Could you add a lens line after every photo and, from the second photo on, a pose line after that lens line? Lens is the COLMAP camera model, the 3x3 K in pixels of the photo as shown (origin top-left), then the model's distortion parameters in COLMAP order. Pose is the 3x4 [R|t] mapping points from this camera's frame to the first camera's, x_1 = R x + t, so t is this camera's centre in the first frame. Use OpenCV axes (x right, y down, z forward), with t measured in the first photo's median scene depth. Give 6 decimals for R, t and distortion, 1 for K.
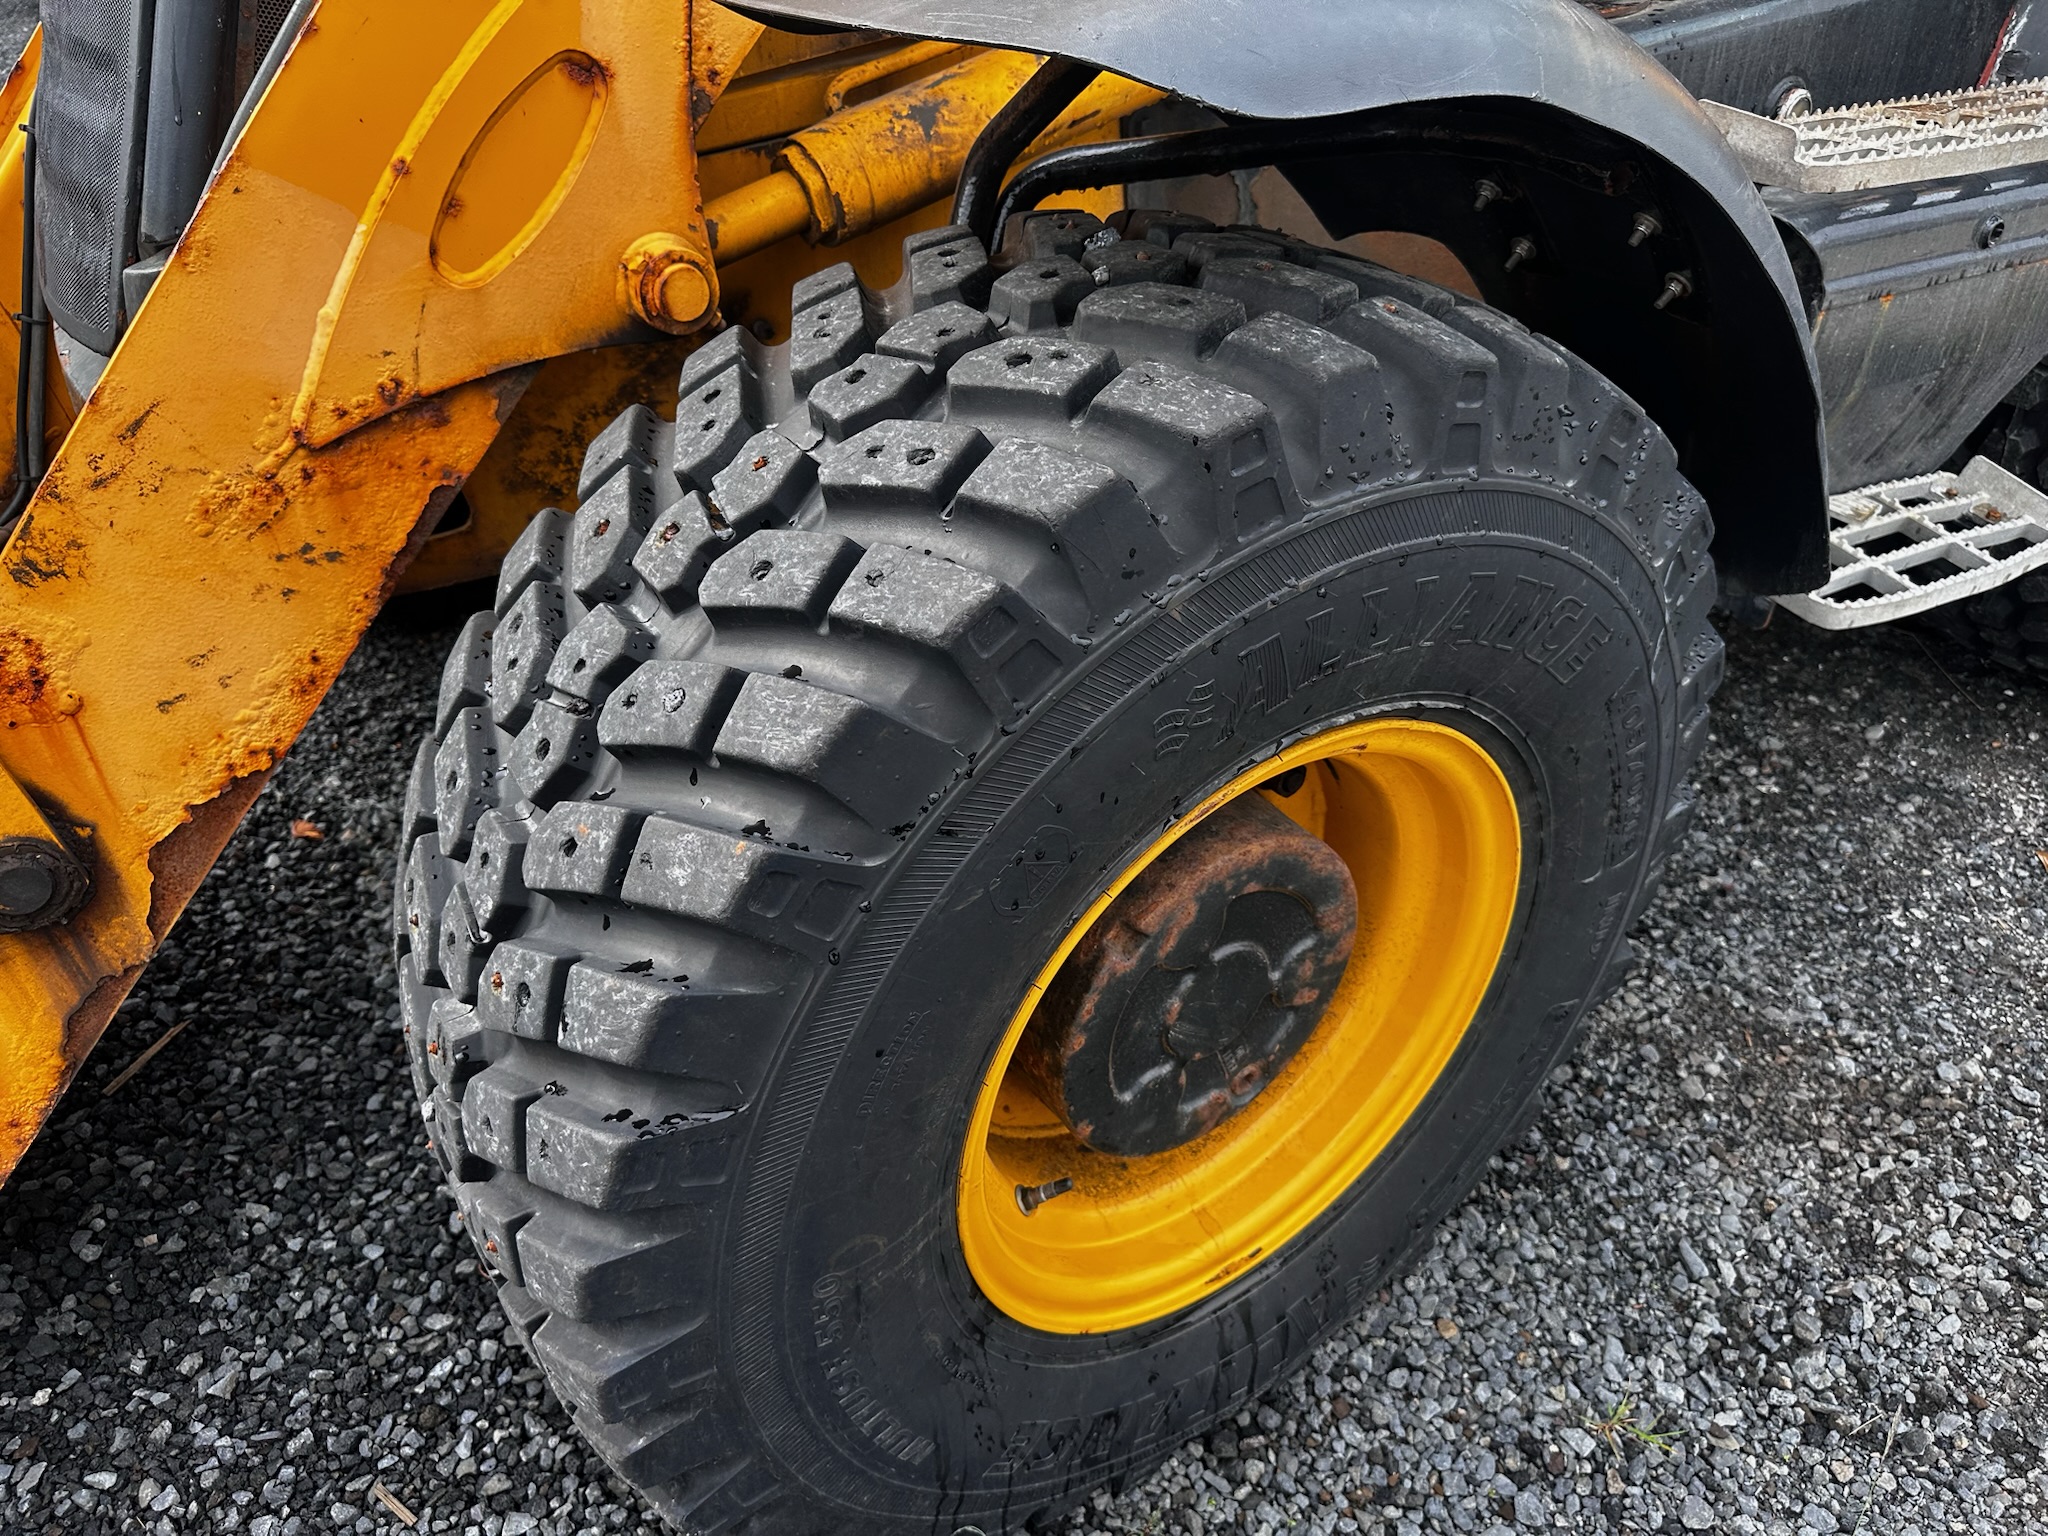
lens RADIAL K [[1439.8, 0, 1029.6], [0, 1439.8, 785.7], [0, 0, 1]] dist [0.048675, -0.068192]
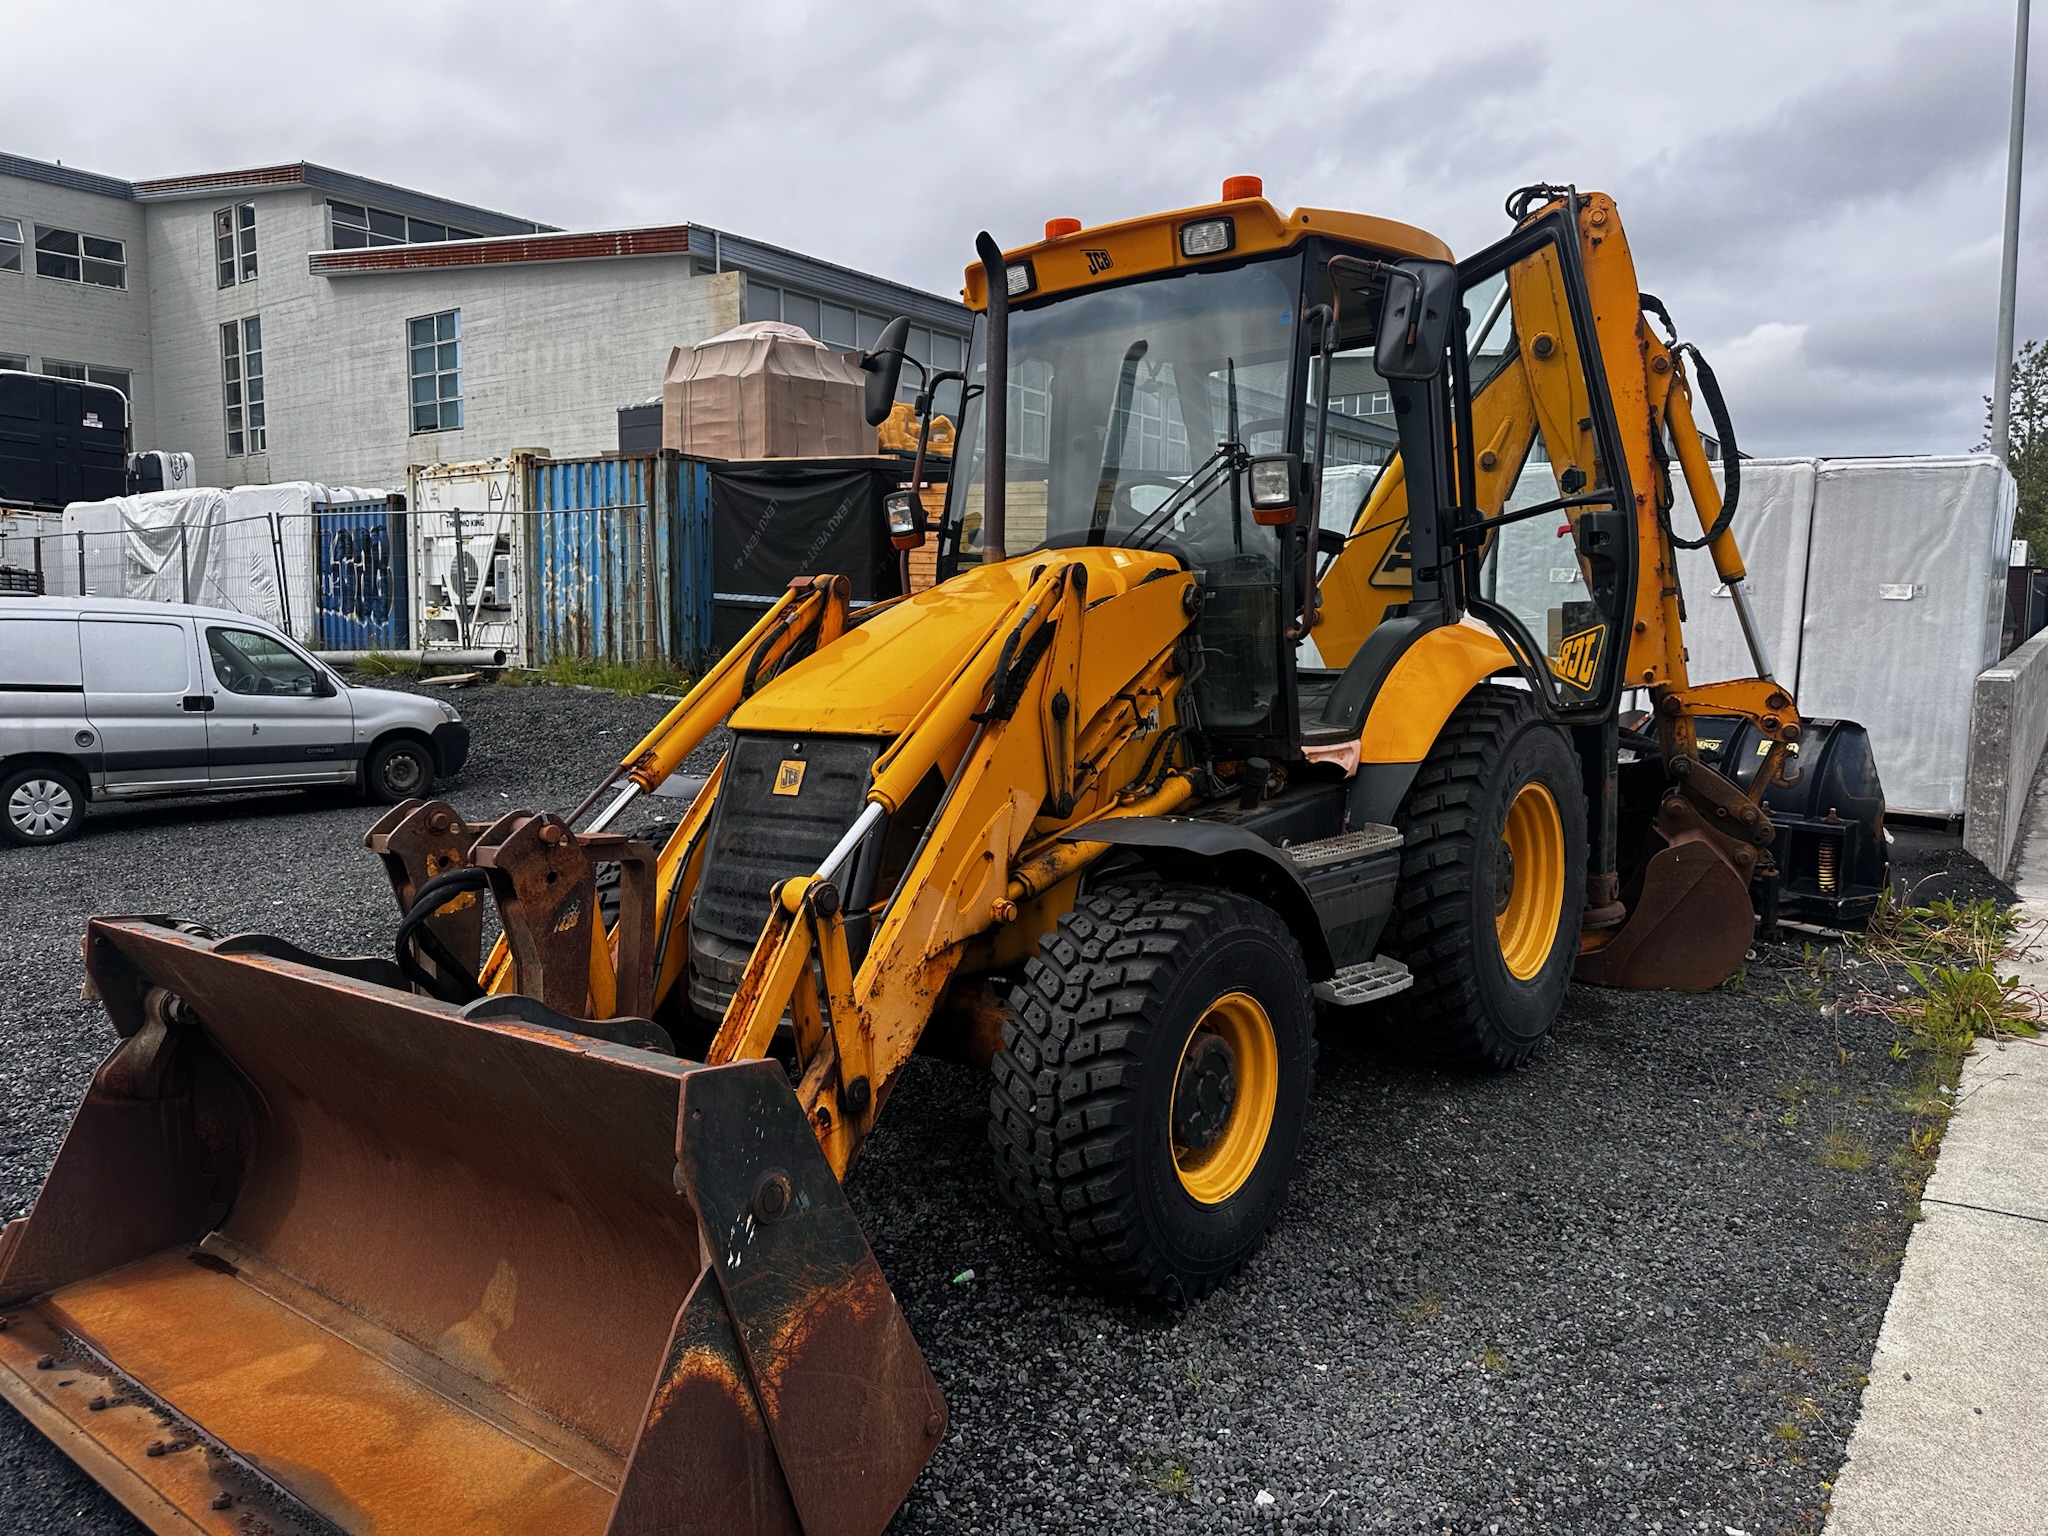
lens RADIAL K [[1439.8, 0, 1015.8], [0, 1439.8, 779.9], [0, 0, 1]] dist [0.048675, -0.068192]
pose [[0.957934, -0.044407, 0.283532, -1.170791], [0.174217, 0.875072, -0.451550, 0.915156], [-0.228059, 0.481951, 0.845998, -2.014434]]
